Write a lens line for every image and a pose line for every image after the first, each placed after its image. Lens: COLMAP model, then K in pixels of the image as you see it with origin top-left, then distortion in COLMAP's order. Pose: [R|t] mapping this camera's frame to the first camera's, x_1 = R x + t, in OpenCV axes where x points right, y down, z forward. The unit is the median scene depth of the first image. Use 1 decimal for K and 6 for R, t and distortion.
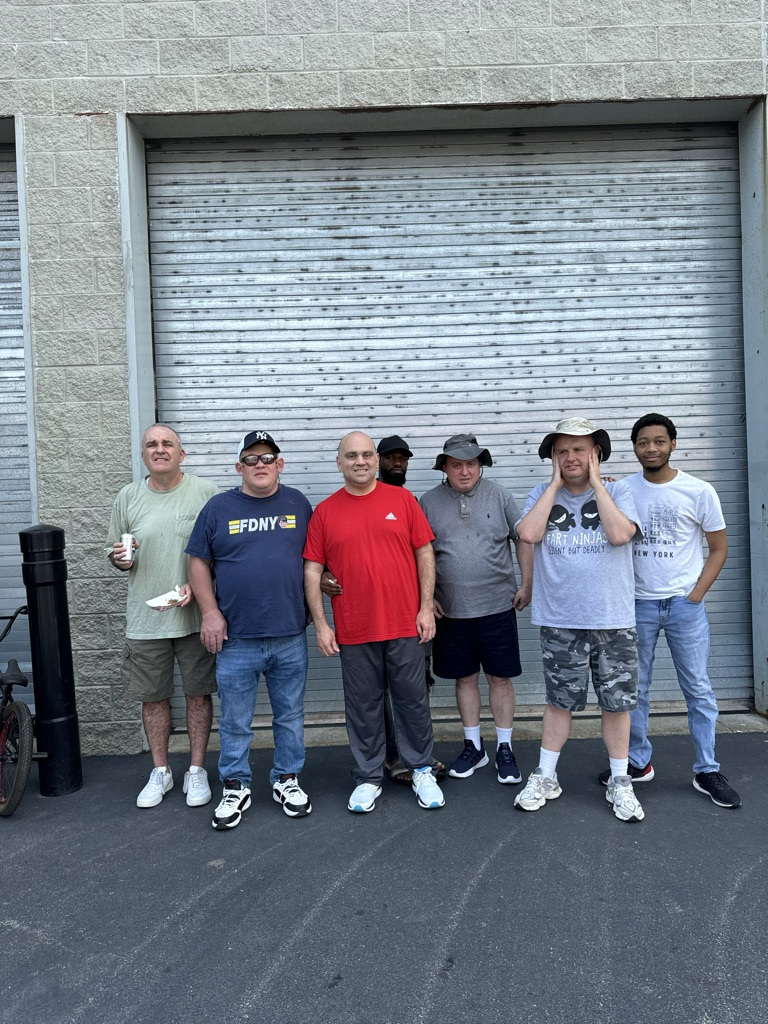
lens RADIAL K [[717.7, 0, 391.2], [0, 717.7, 517.3], [0, 0, 1]] dist [0.054839, -0.078082]
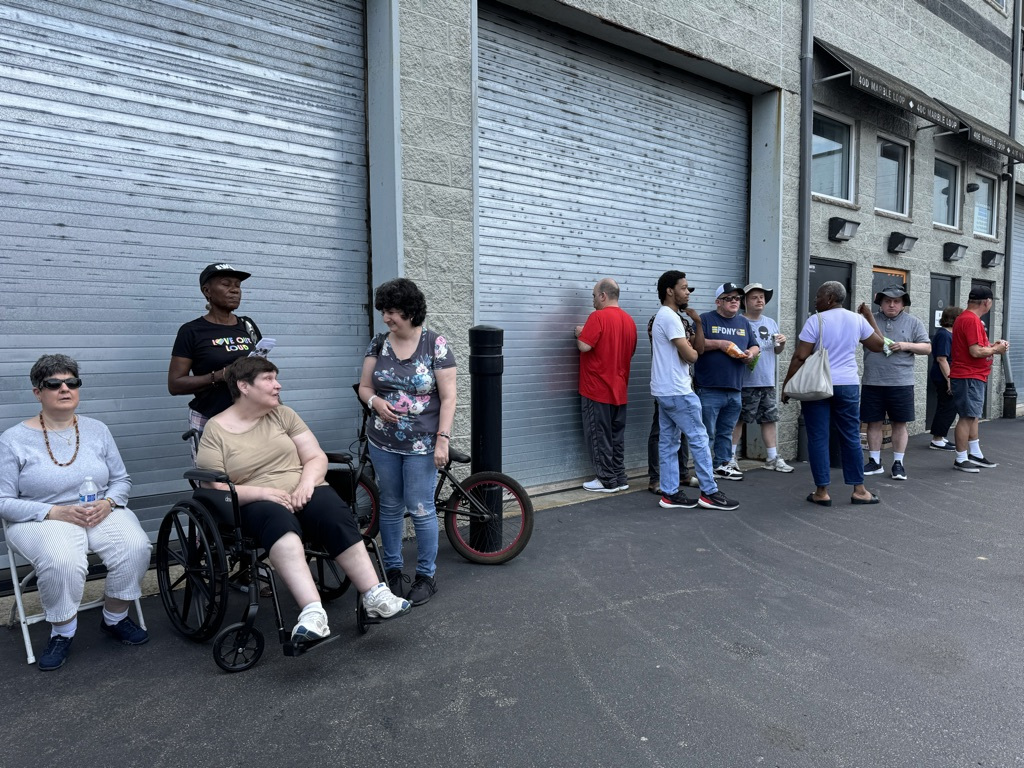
lens RADIAL K [[717.7, 0, 514.1], [0, 717.7, 385.4], [0, 0, 1]] dist [0.054839, -0.078082]
pose [[0.781441, -0.008308, 0.623923, -0.940107], [-0.017124, 0.999249, 0.034752, 0.053380], [-0.623744, -0.037840, 0.780712, 0.044631]]
